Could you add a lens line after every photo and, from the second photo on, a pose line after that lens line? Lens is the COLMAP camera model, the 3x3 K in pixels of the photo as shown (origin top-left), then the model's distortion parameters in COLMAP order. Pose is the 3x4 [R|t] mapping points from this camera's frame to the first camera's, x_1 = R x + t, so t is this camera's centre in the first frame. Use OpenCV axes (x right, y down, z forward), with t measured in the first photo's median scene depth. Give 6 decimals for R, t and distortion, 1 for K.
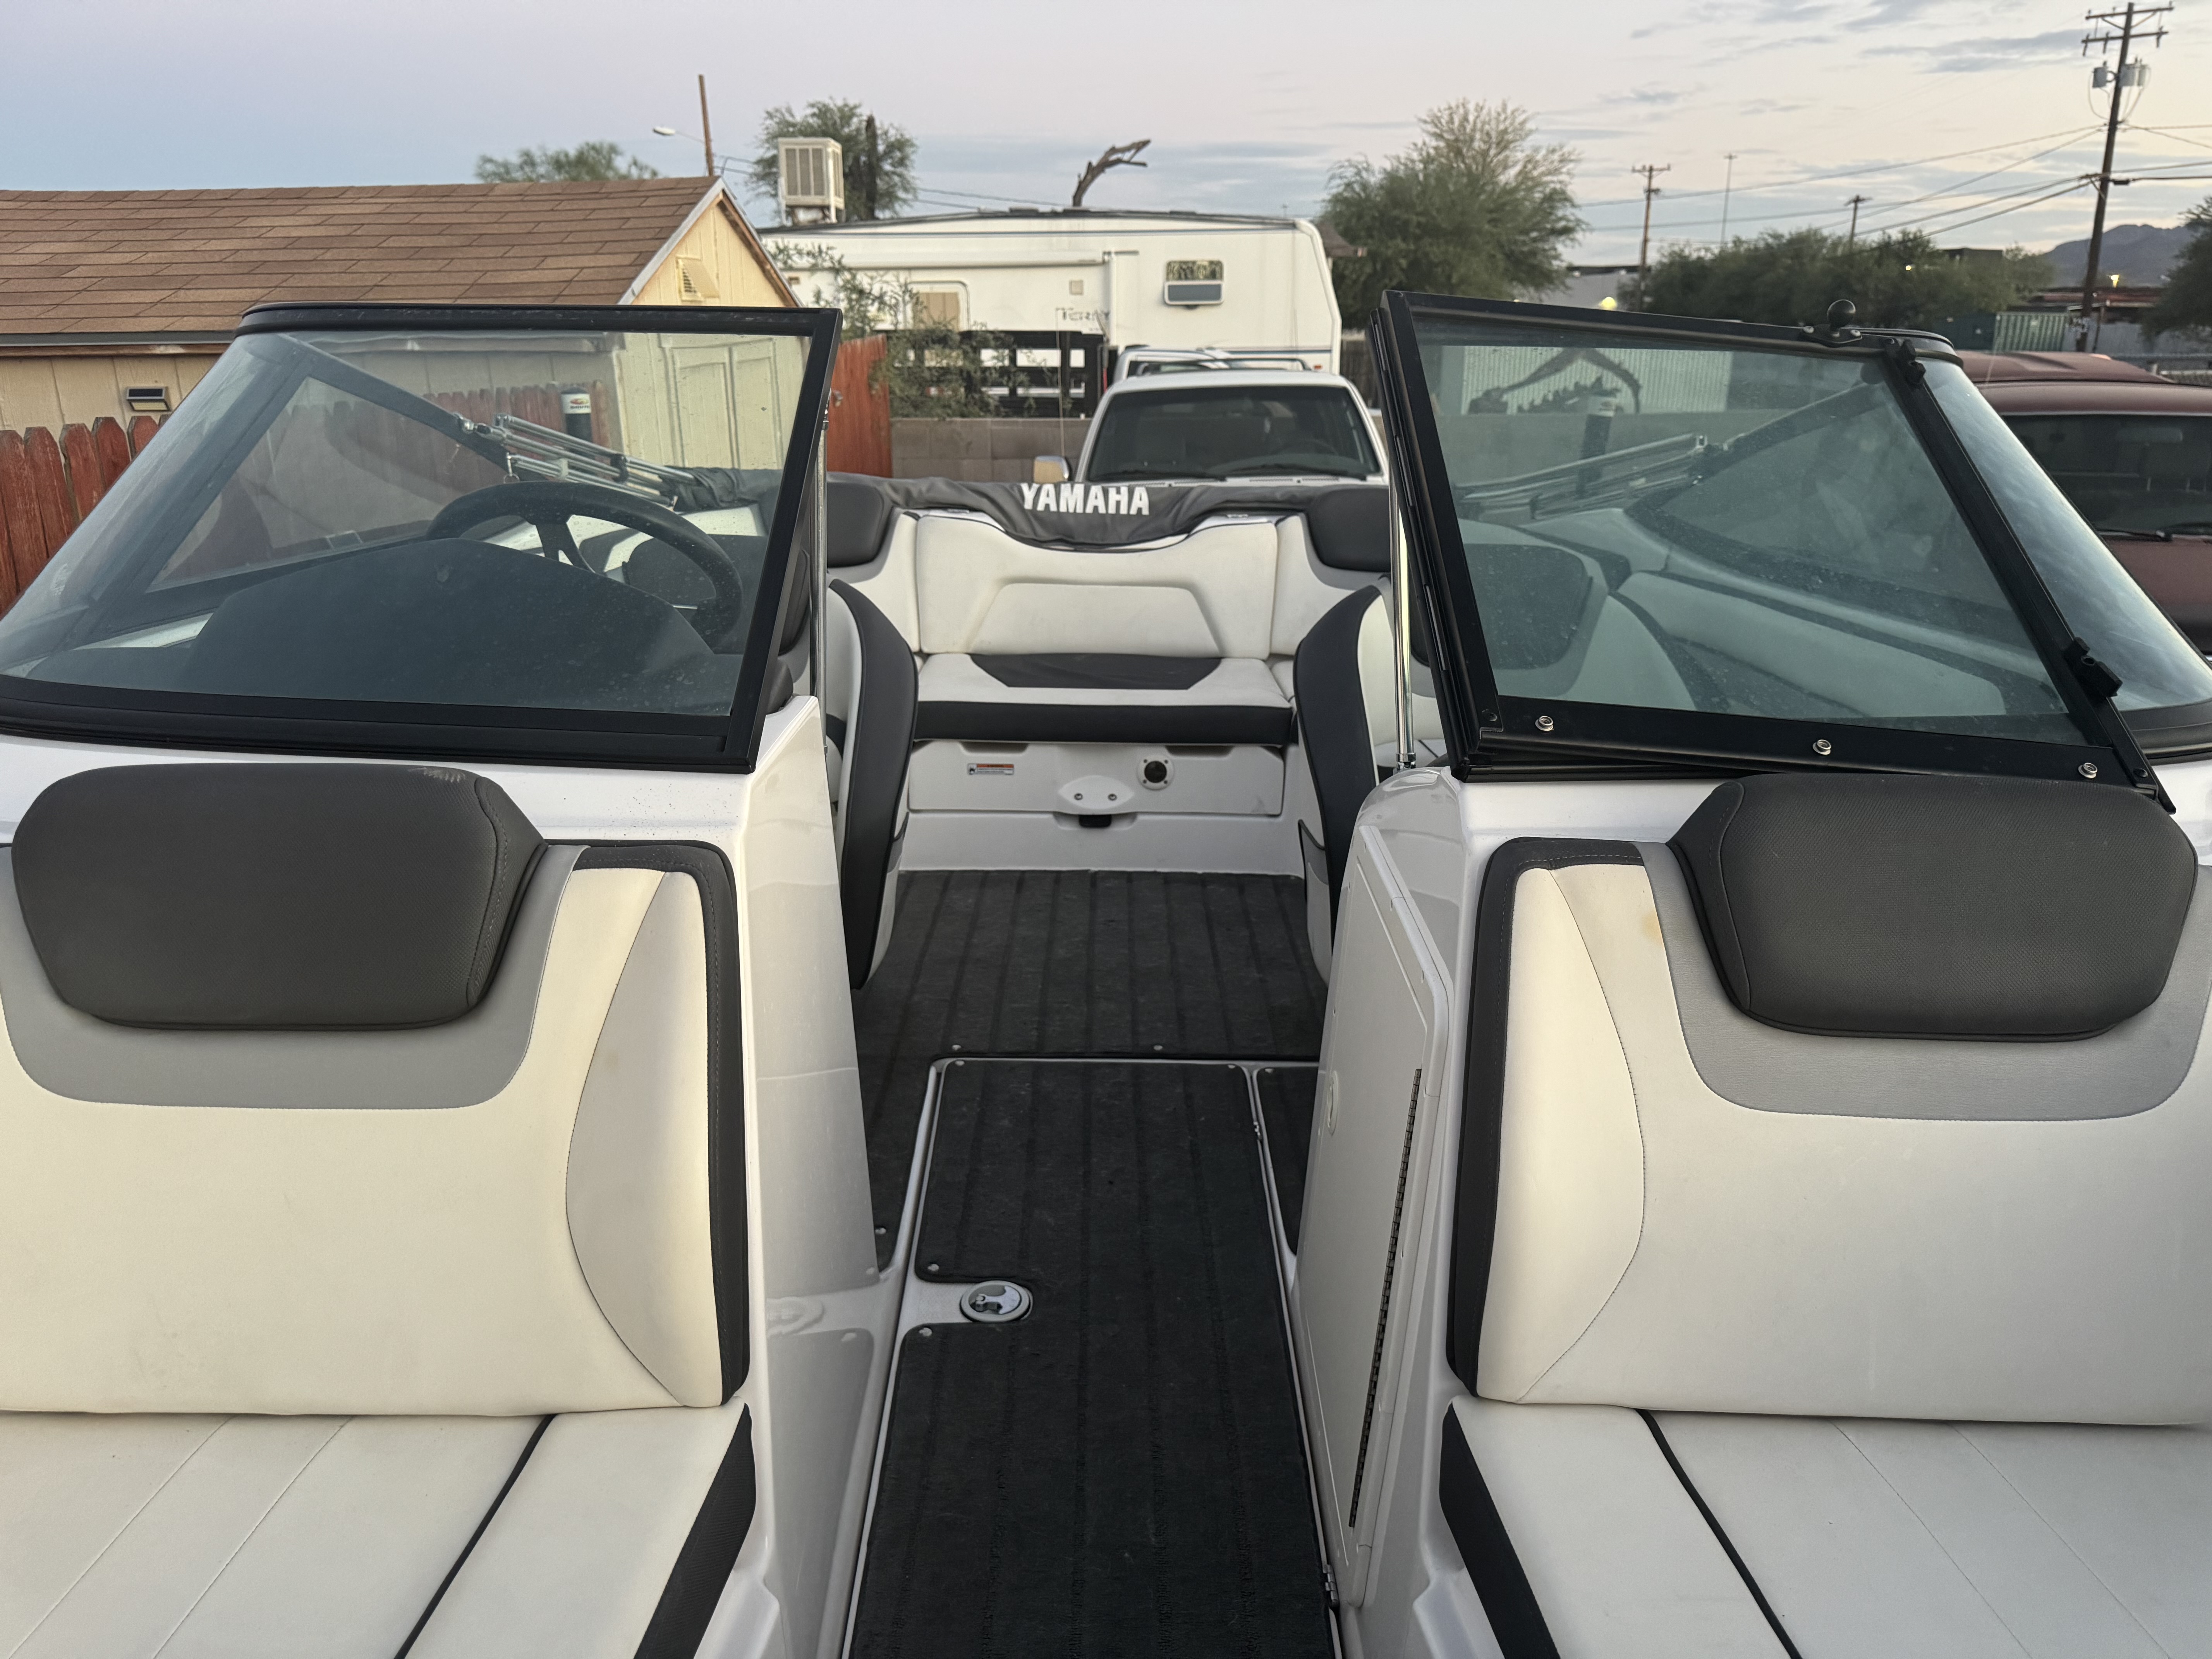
lens RADIAL K [[1542.4, 0, 1106.0], [0, 1542.4, 829.5], [0, 0, 1]] dist [0.192872, -0.417516]
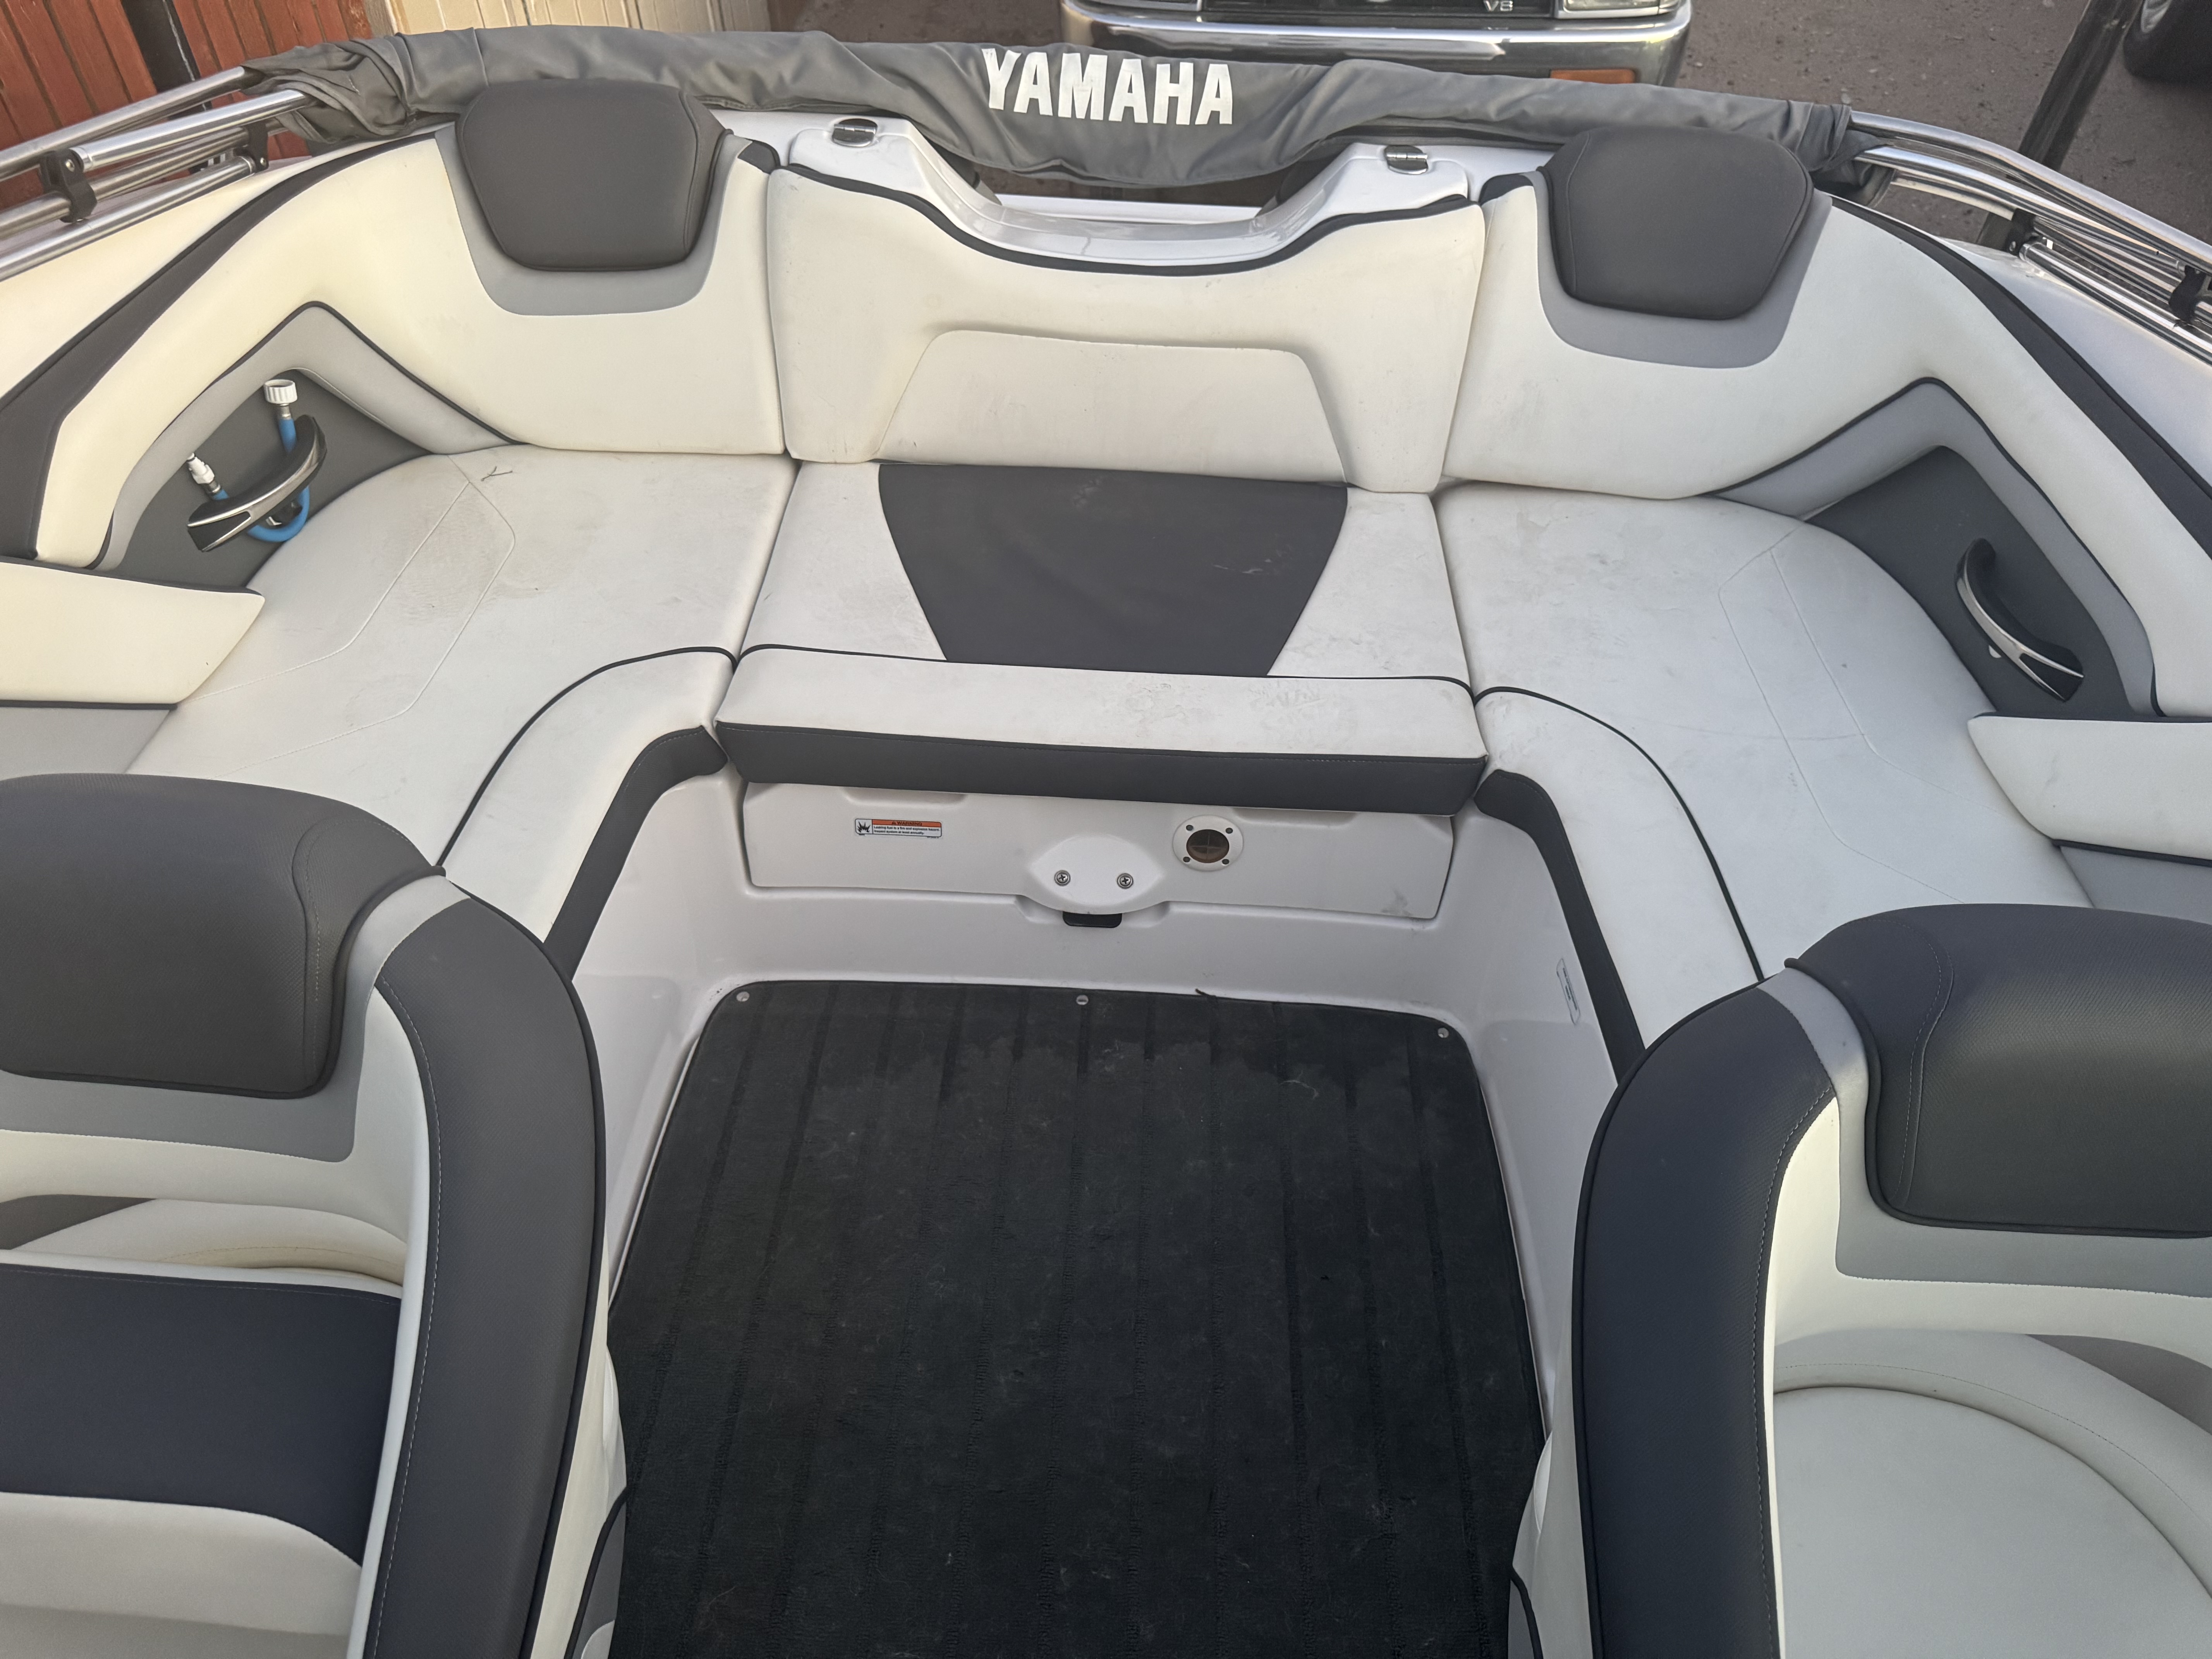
lens RADIAL K [[1542.4, 0, 1106.0], [0, 1542.4, 829.5], [0, 0, 1]] dist [0.192872, -0.417516]
pose [[0.998936, 0.042088, -0.018860, 0.005628], [-0.028822, 0.888927, 0.457141, -0.234634], [0.036005, -0.456111, 0.889194, 0.435468]]
